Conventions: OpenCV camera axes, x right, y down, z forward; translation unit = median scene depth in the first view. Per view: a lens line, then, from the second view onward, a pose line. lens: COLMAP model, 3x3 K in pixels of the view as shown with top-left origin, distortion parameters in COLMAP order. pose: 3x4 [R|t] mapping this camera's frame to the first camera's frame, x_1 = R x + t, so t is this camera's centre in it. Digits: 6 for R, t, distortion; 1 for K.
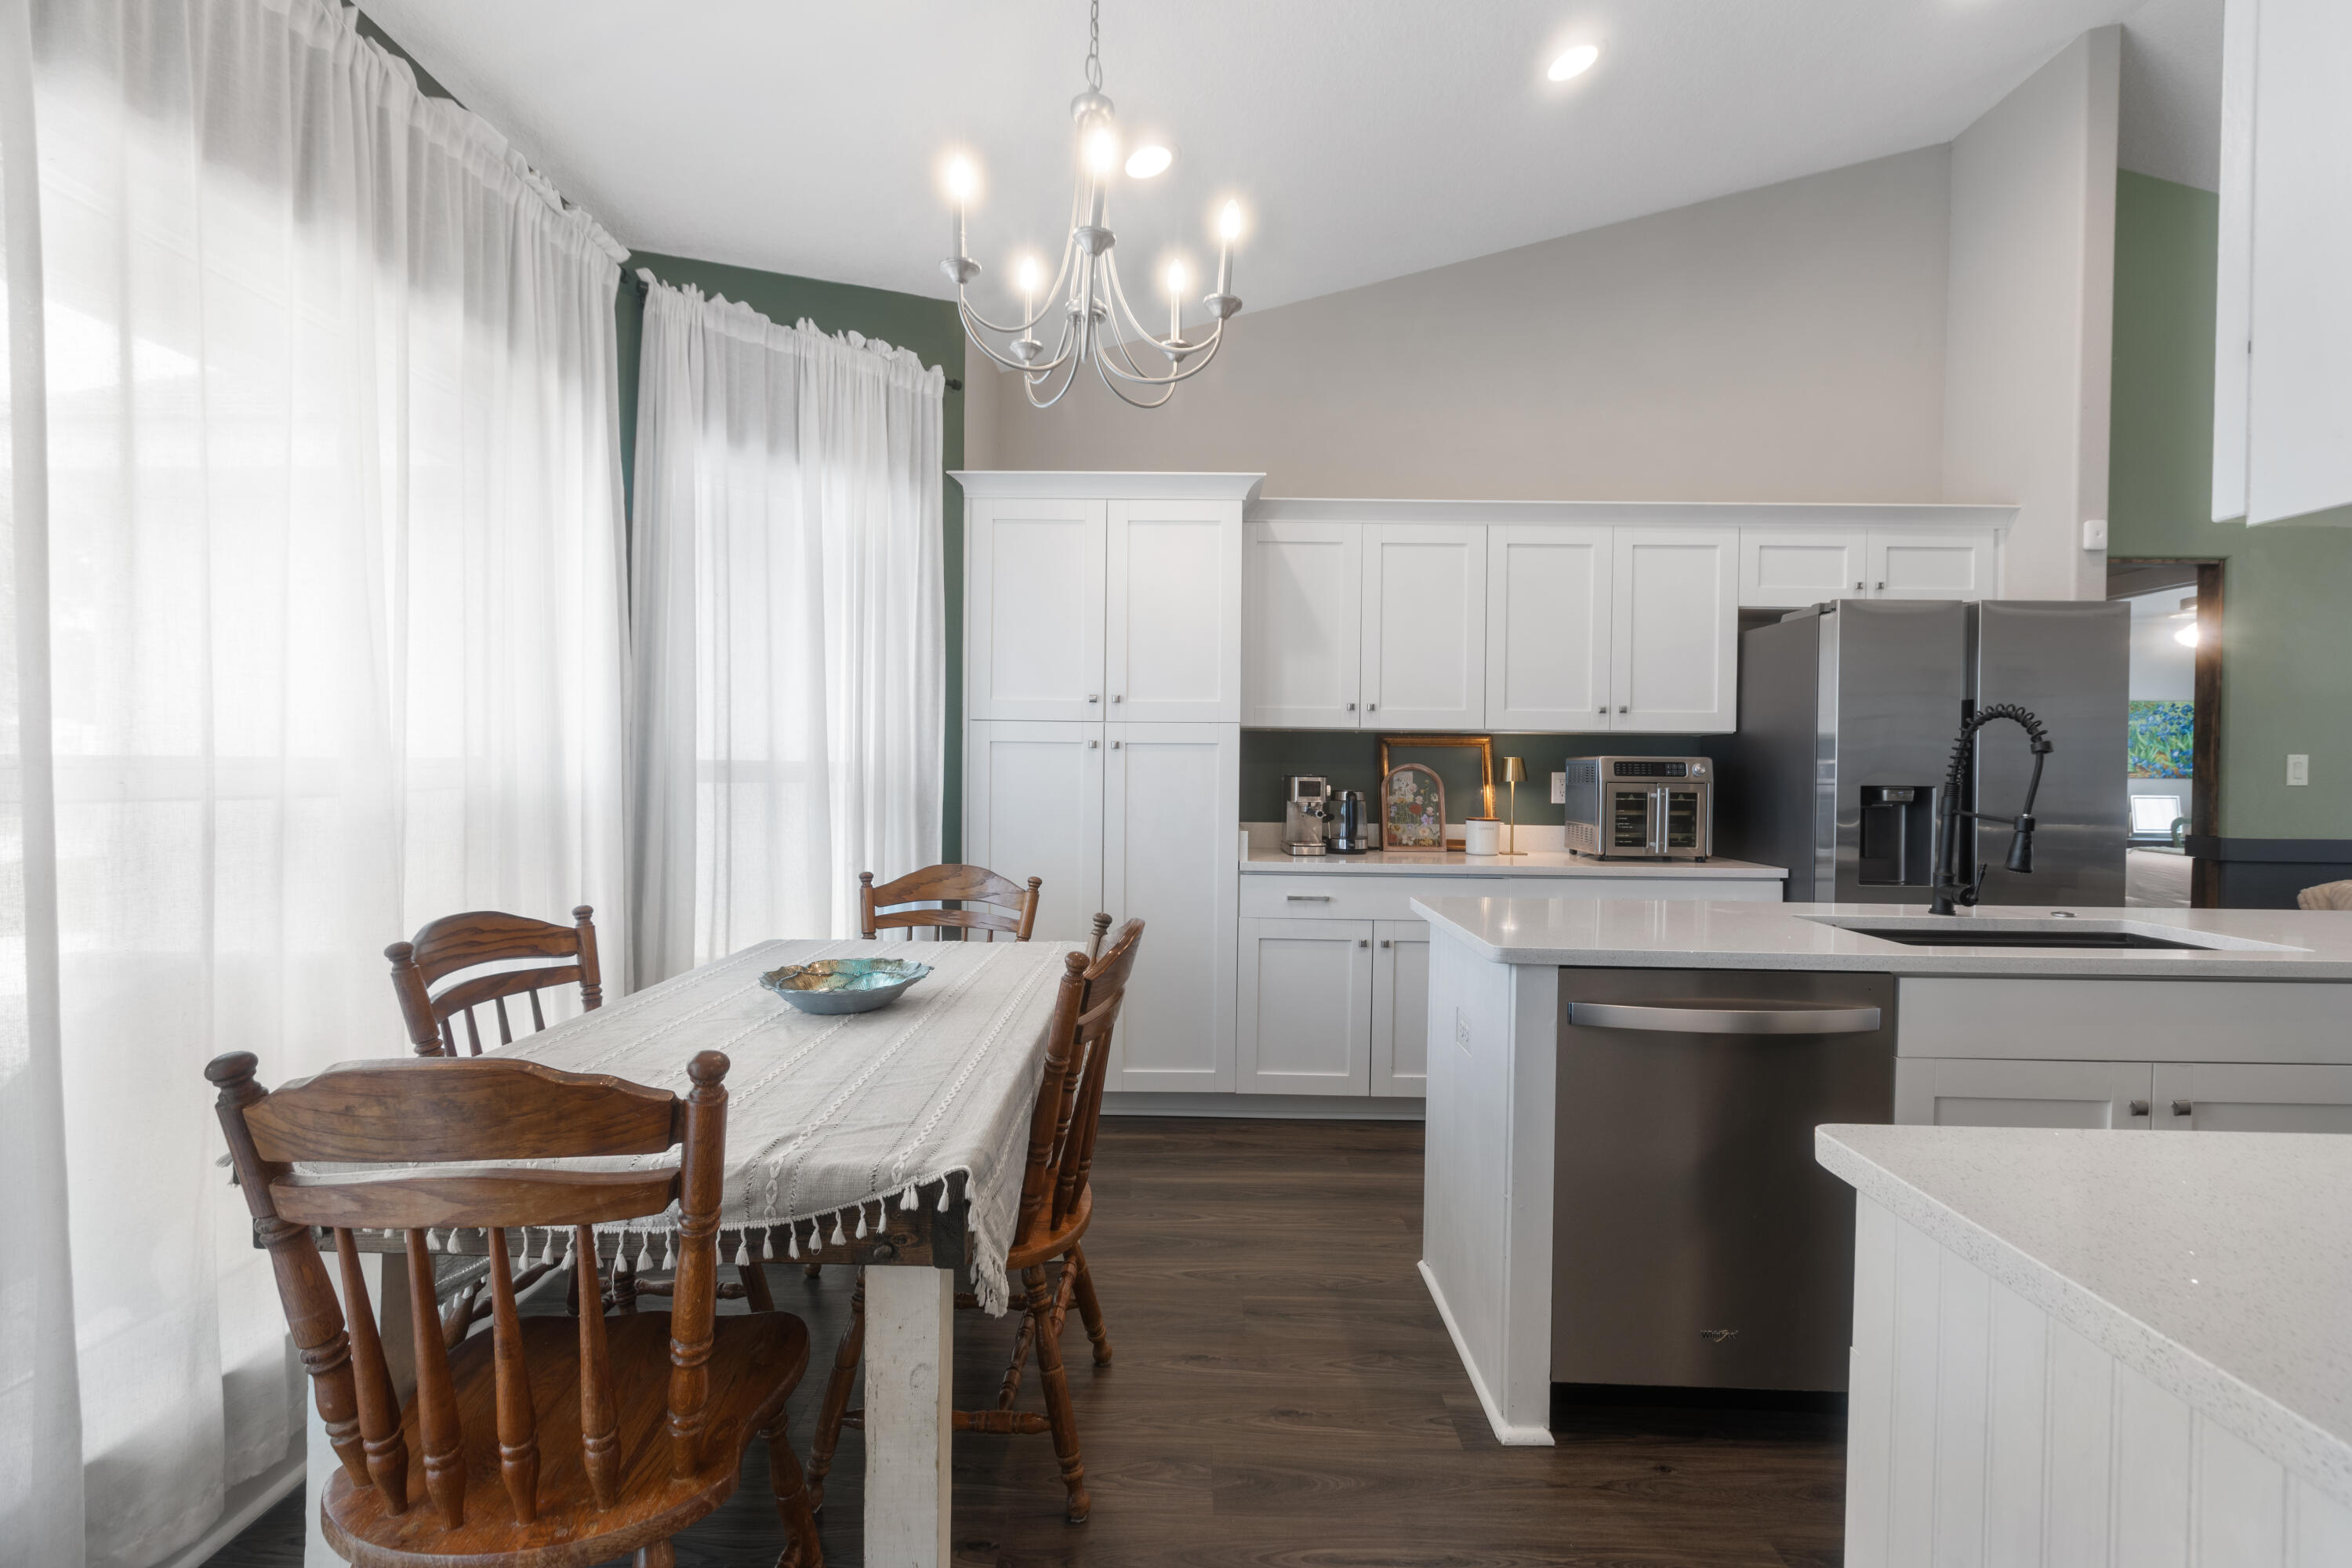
lens RADIAL K [[1045.9, 0, 1162.8], [0, 1045.9, 777.2], [0, 0, 1]] dist [0.001643, -0.001316]
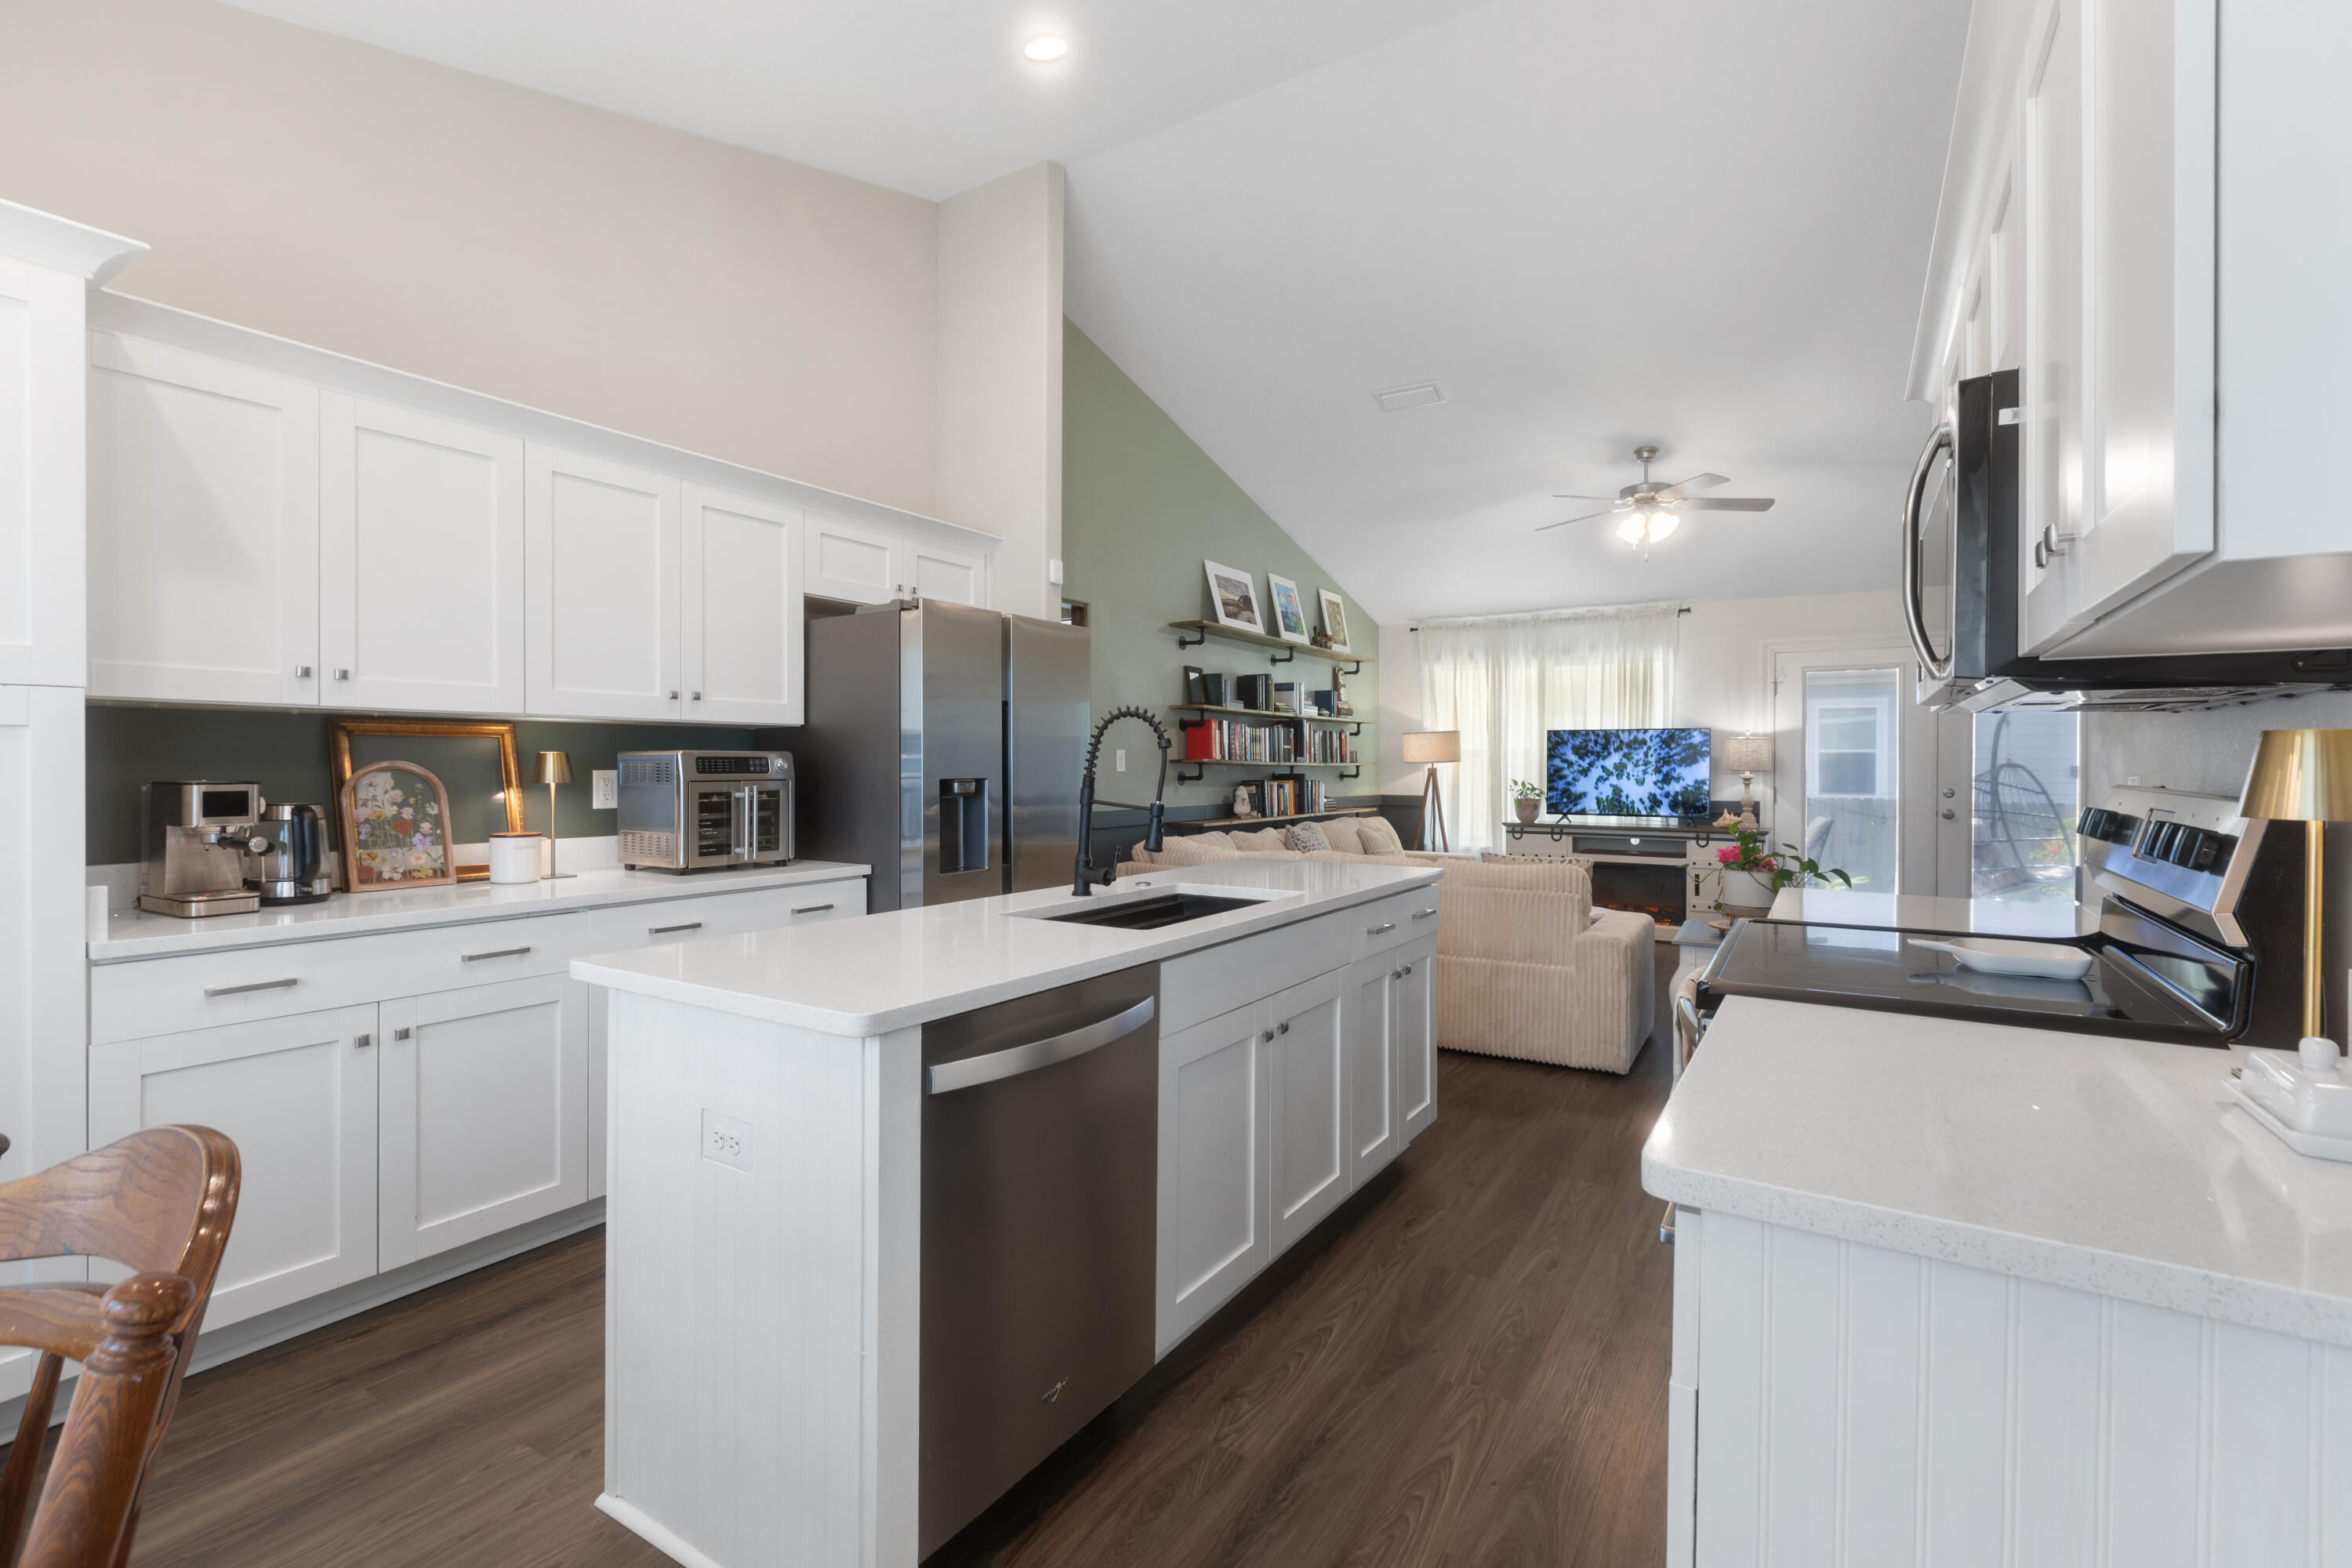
lens RADIAL K [[1045.9, 0, 1172.6], [0, 1045.9, 768.3], [0, 0, 1]] dist [0.001643, -0.001316]
pose [[0.518760, -0.013189, 0.854818, -0.096870], [0.015797, 0.999858, 0.005840, -0.004526], [-0.854774, 0.010474, 0.518895, 0.237519]]
